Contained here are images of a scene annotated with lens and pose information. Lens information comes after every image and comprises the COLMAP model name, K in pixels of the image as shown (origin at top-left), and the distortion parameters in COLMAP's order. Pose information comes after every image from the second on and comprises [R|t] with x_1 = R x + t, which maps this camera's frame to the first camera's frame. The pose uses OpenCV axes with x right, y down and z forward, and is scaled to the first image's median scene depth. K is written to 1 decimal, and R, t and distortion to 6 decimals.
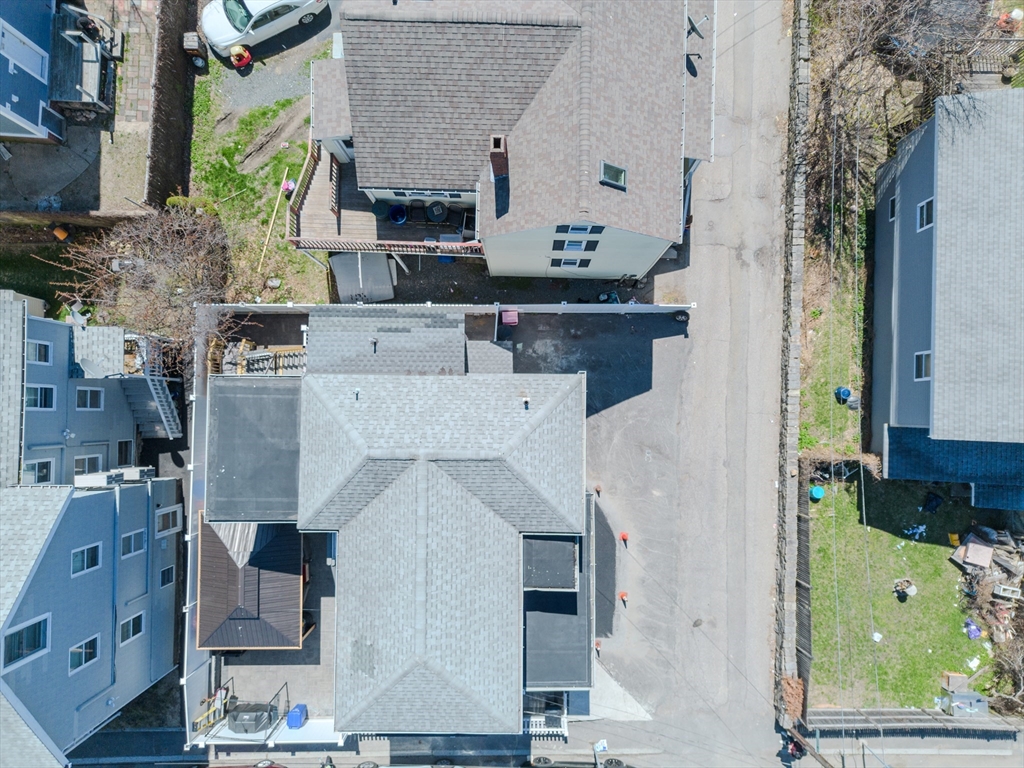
lens RADIAL K [[718.1, 0, 513.6], [0, 718.1, 388.2], [0, 0, 1]] dist [0.078543, -0.084090]
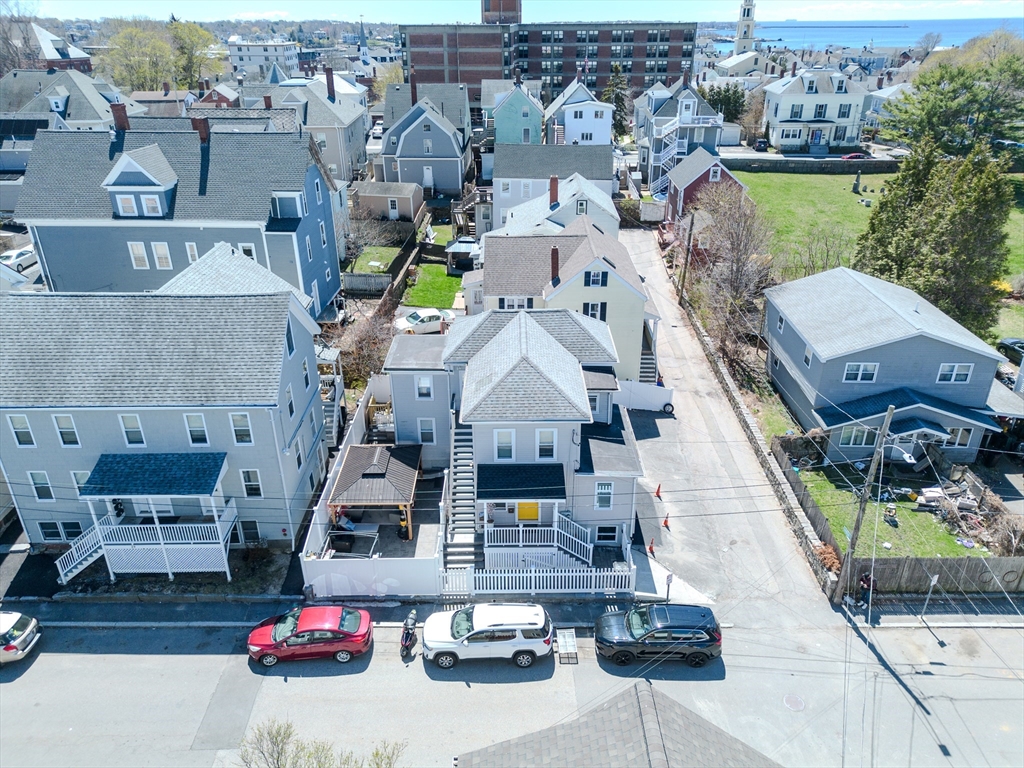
lens RADIAL K [[718.1, 0, 513.6], [0, 718.1, 388.2], [0, 0, 1]] dist [0.078543, -0.084090]
pose [[0.999973, -0.005224, 0.005247, -0.111382], [0.007129, 0.488216, -0.872694, 1.235062], [0.001998, 0.872707, 0.488240, 0.199849]]
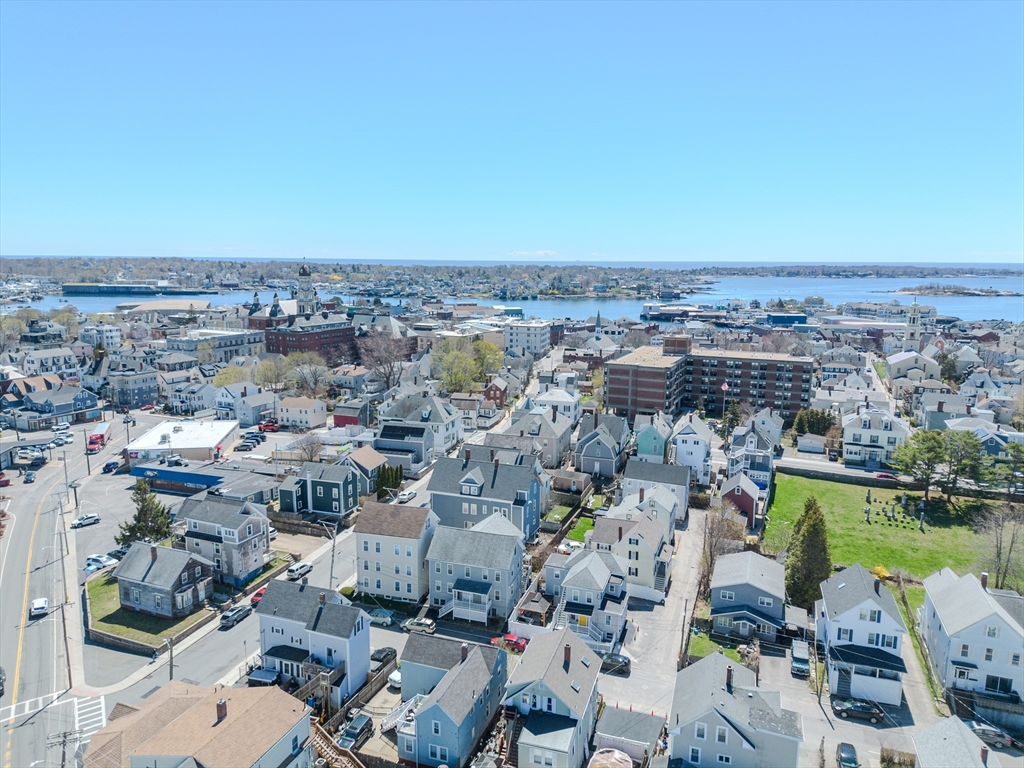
lens RADIAL K [[718.1, 0, 513.6], [0, 718.1, 388.2], [0, 0, 1]] dist [0.078543, -0.084090]
pose [[0.950406, 0.065698, -0.303995, 0.558806], [-0.311001, 0.209165, -0.927107, 3.319424], [0.002676, 0.975671, 0.219224, -0.866610]]
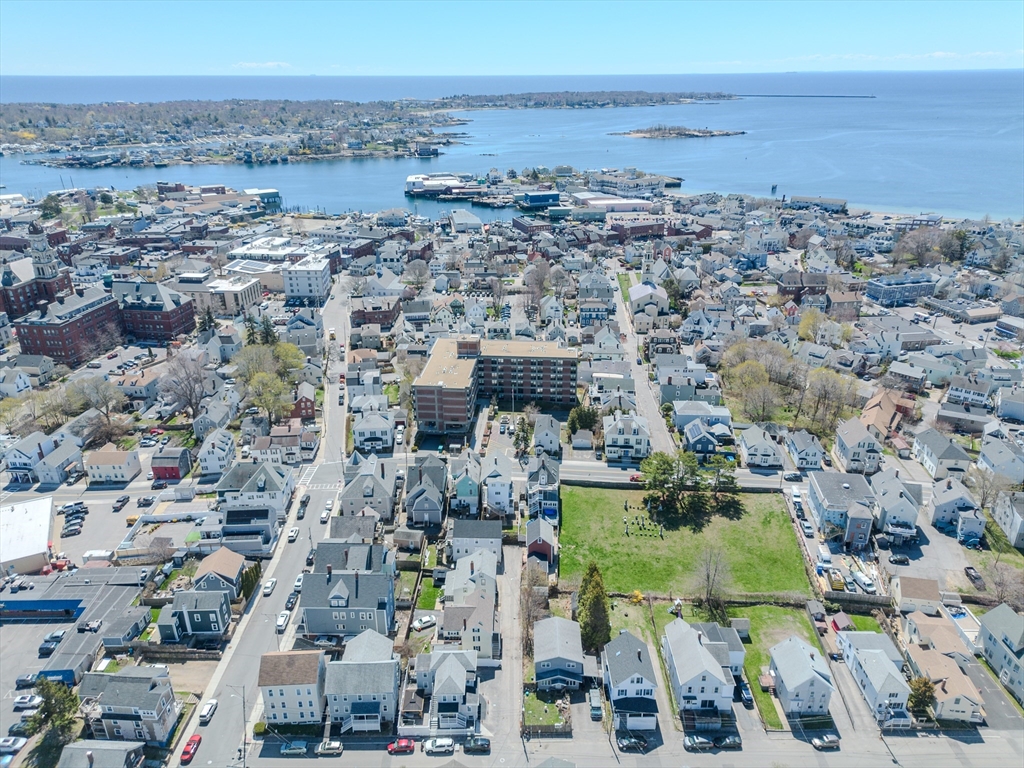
lens RADIAL K [[718.1, 0, 513.6], [0, 718.1, 388.2], [0, 0, 1]] dist [0.078543, -0.084090]
pose [[0.999867, -0.008643, 0.013846, 0.269695], [0.016234, 0.438666, -0.898504, 3.621849], [0.001692, 0.898609, 0.438748, -2.986407]]
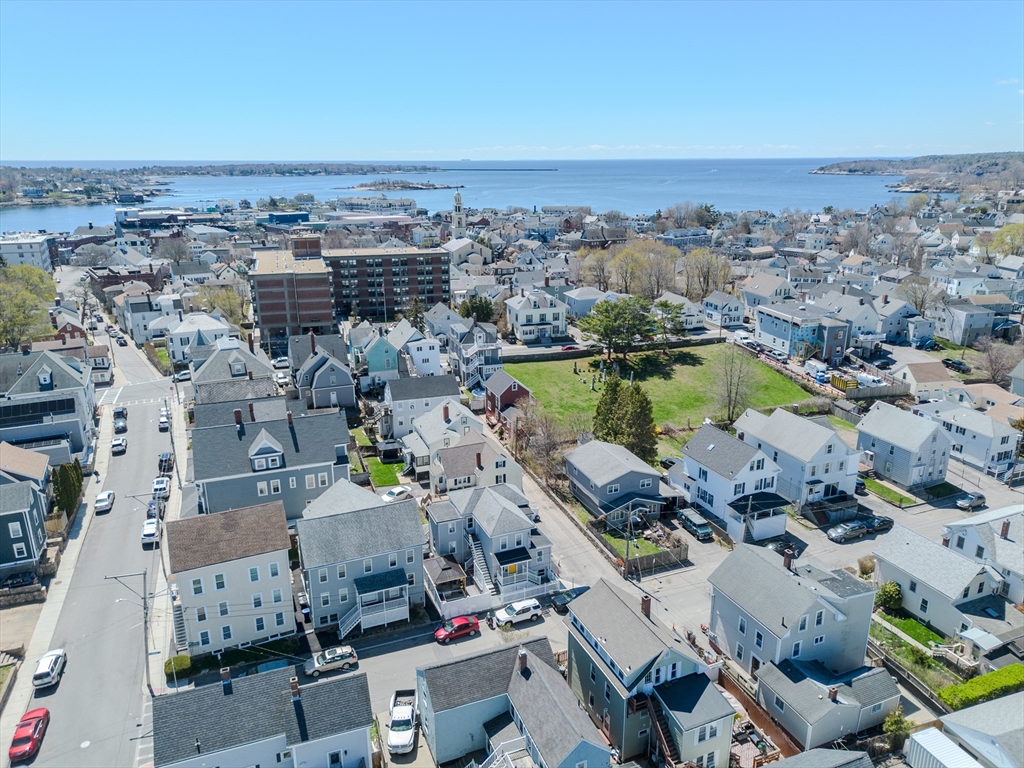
lens RADIAL K [[718.1, 0, 513.6], [0, 718.1, 388.2], [0, 0, 1]] dist [0.078543, -0.084090]
pose [[0.920506, -0.118706, 0.372260, -1.051046], [0.390396, 0.318742, -0.863710, 2.564501], [-0.016127, 0.940379, 0.339747, -0.709823]]
